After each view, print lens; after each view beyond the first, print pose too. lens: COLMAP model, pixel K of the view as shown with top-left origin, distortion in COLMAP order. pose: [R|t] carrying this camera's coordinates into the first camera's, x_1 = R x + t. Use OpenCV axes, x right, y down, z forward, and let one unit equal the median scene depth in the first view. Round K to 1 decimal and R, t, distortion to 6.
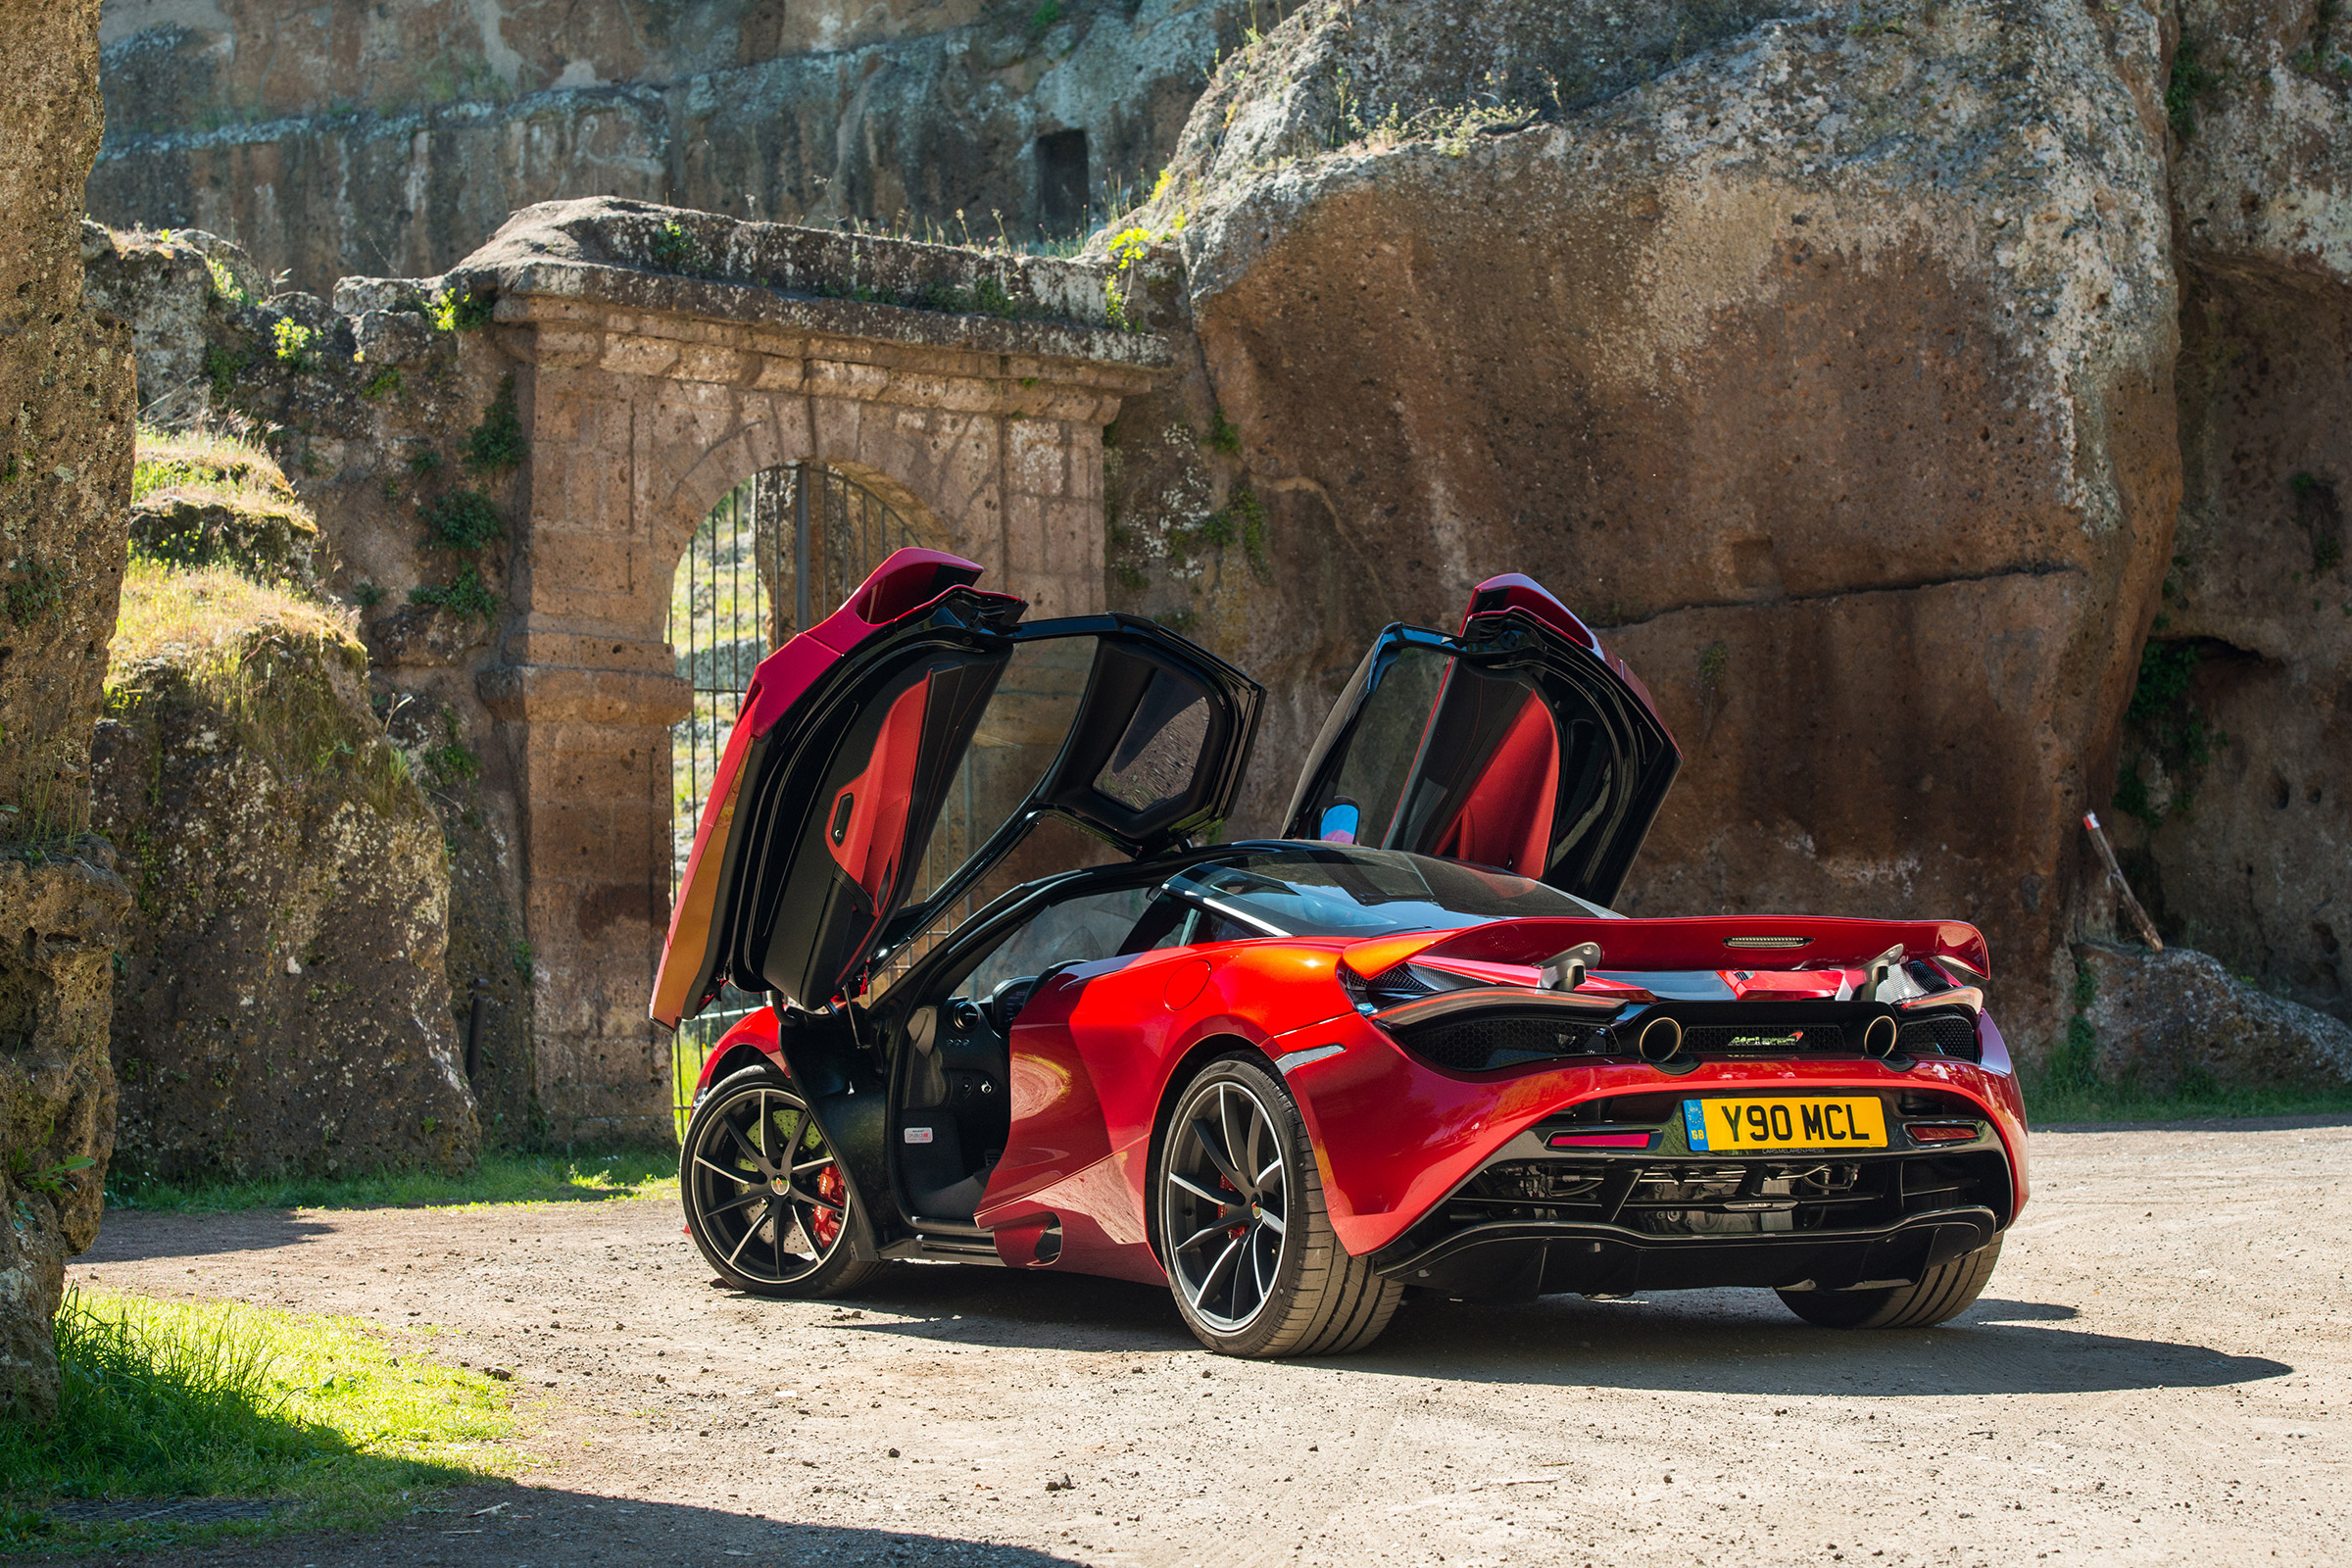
lens RADIAL K [[4724.2, 0, 1148.0], [0, 4724.2, 784.6], [0, 0, 1]] dist [-0.084839, -0.214797]
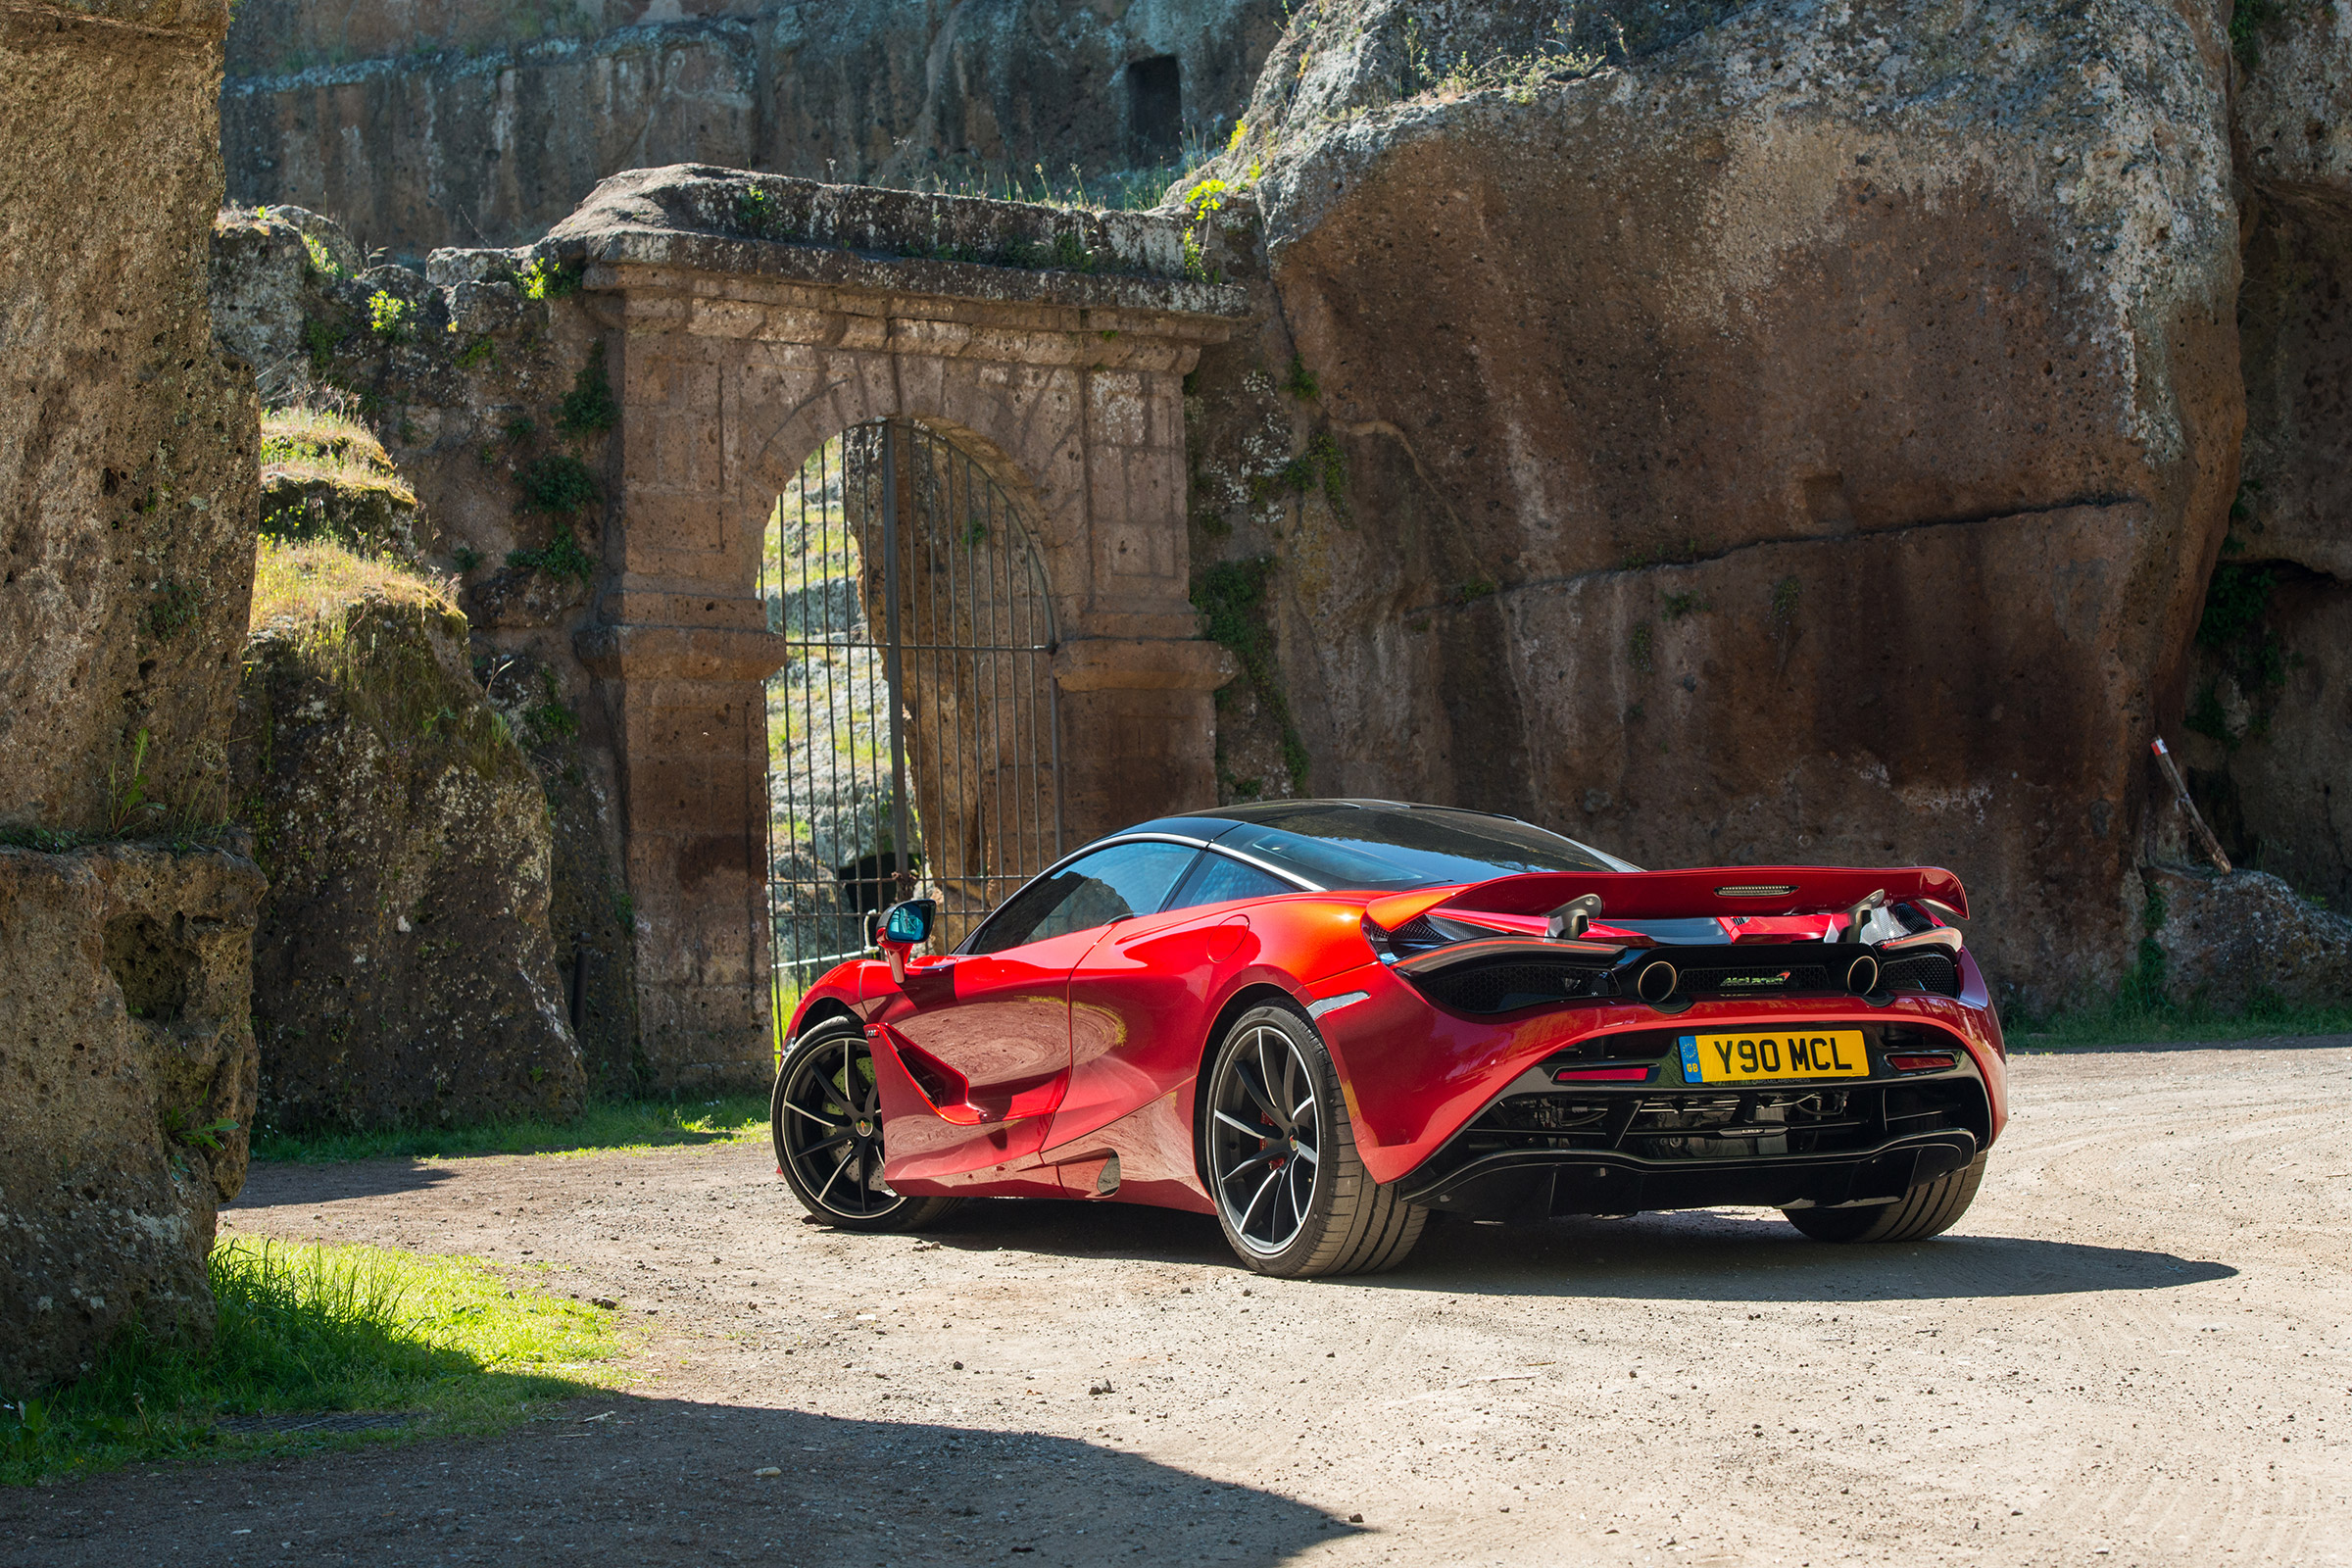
lens RADIAL K [[4822.2, 0, 1176.6], [0, 4822.2, 824.5], [0, 0, 1]] dist [-0.078439, -0.408334]
pose [[0.999669, -0.018283, -0.018073, 0.006670], [0.018705, 0.999549, 0.023491, -0.004006], [0.017636, -0.023821, 0.999561, -0.044236]]
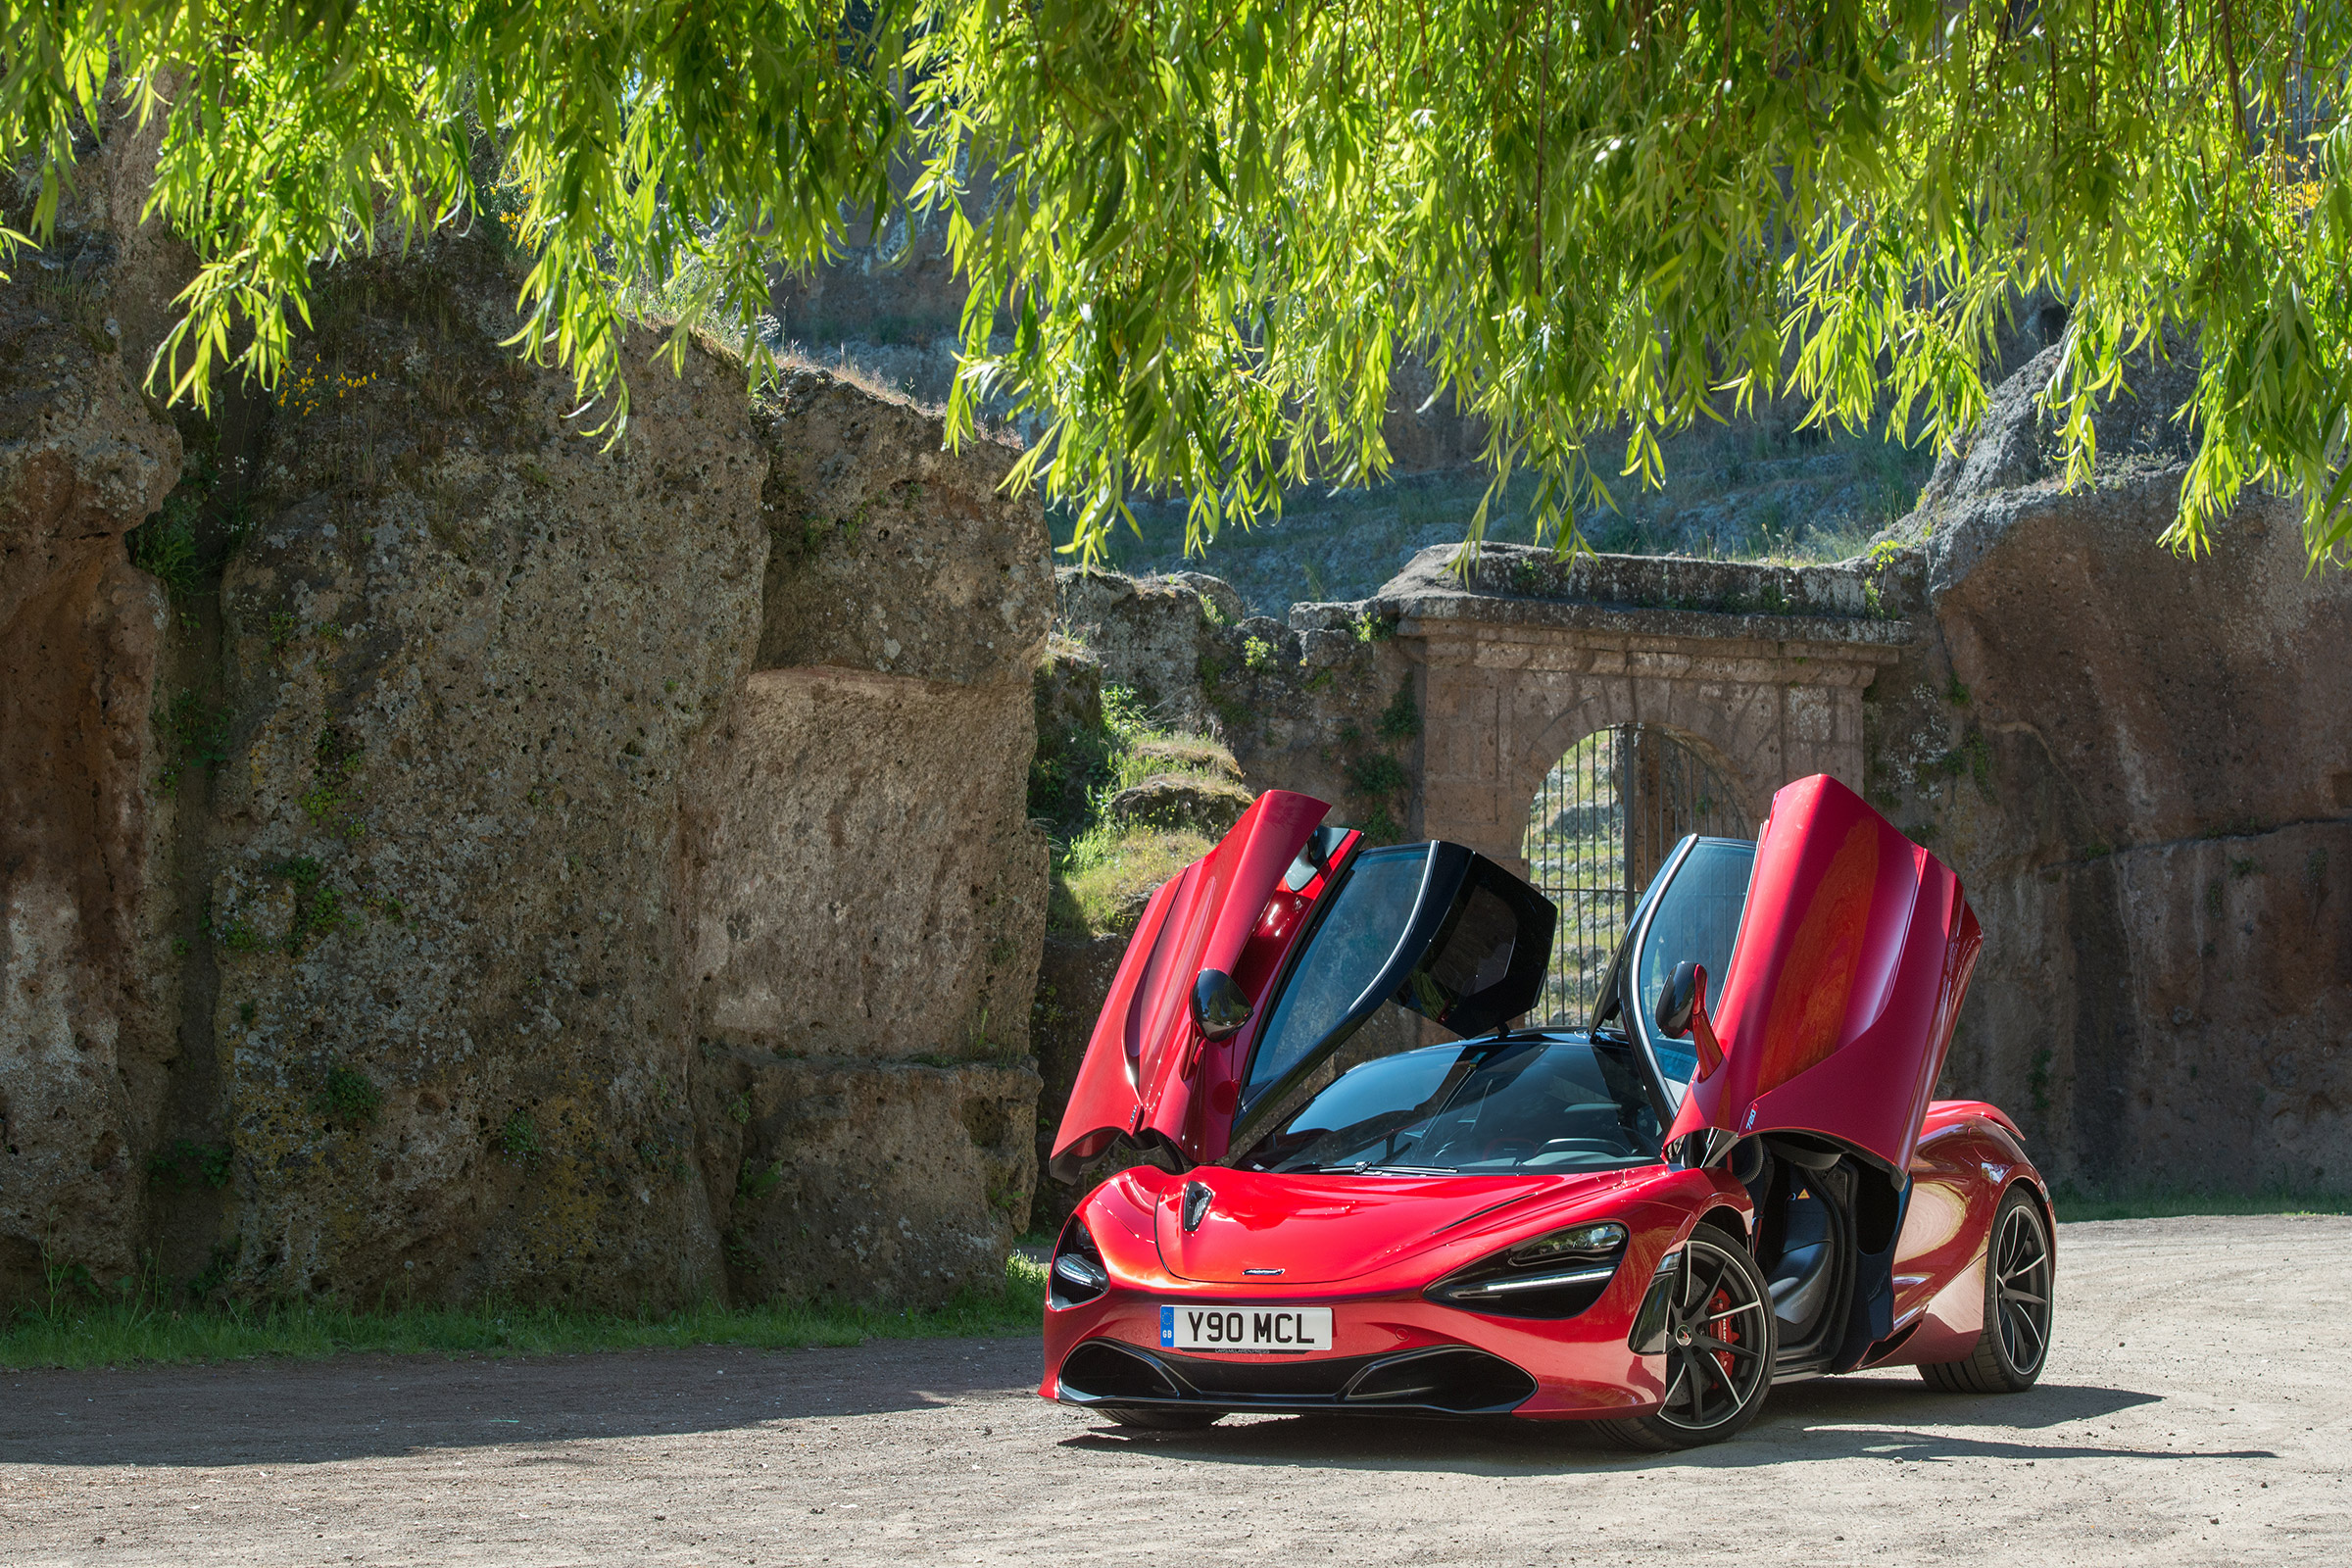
lens RADIAL K [[4822.2, 0, 1176.6], [0, 4822.2, 824.5], [0, 0, 1]] dist [-0.078439, -0.408334]
pose [[0.972992, -0.000379, -0.230837, 0.128888], [-0.001719, 0.999959, -0.008887, -0.026755], [0.230830, 0.009044, 0.972952, -0.423304]]
